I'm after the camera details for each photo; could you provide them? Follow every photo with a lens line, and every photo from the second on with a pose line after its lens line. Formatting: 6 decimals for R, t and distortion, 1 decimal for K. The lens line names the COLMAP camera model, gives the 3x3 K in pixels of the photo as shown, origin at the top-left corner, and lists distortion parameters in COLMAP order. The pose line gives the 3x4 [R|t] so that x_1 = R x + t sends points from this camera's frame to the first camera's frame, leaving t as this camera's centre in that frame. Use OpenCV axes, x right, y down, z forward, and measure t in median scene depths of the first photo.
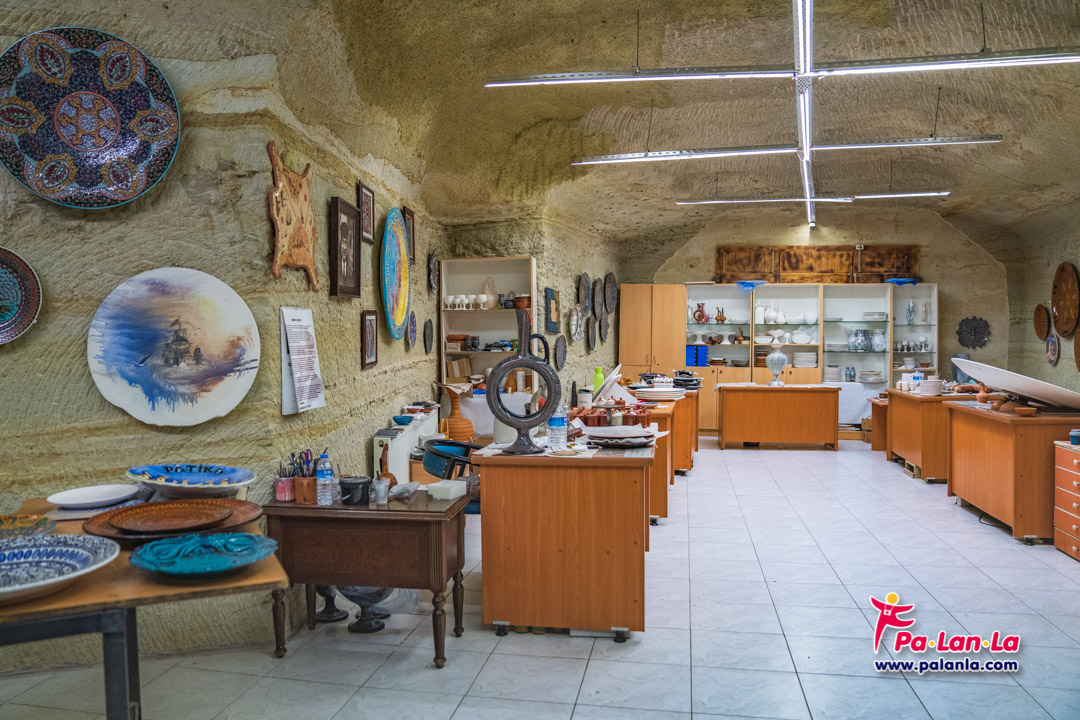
lens RADIAL K [[750.8, 0, 538.3], [0, 750.8, 352.2], [0, 0, 1]] dist [-0.128460, 0.093548]
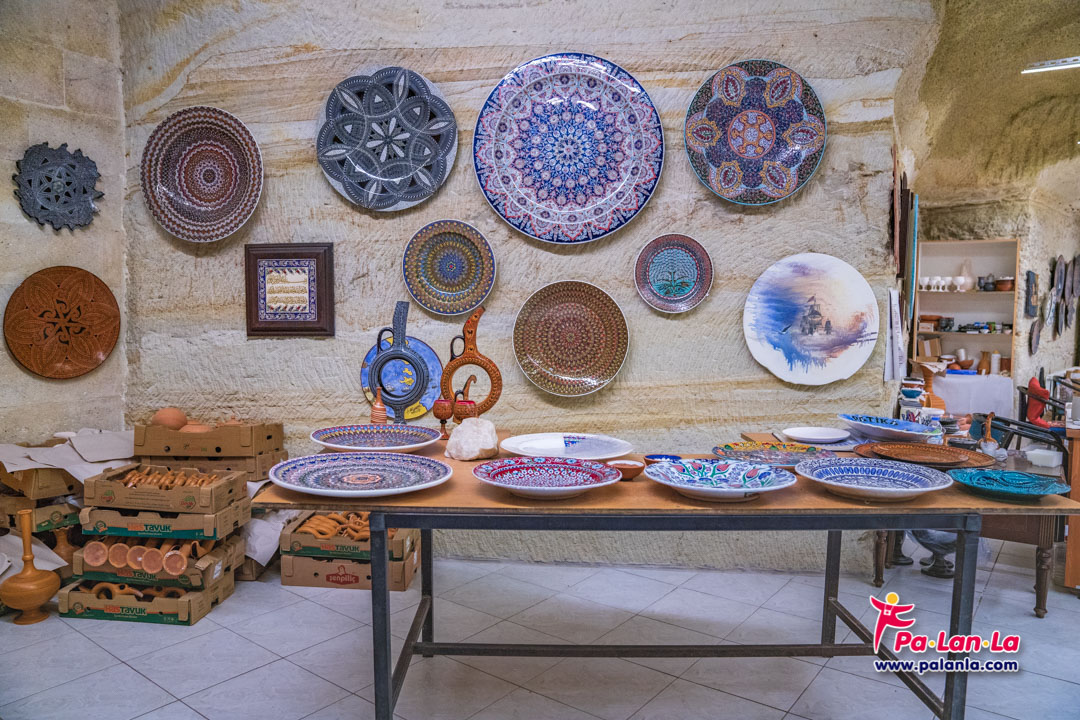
lens RADIAL K [[750.8, 0, 538.3], [0, 750.8, 352.2], [0, 0, 1]] dist [-0.128460, 0.093548]
pose [[0.909335, 0.052780, -0.412704, -0.187707], [-0.038863, 0.998359, 0.042051, 0.006333], [0.414247, -0.022199, 0.909894, -0.138510]]
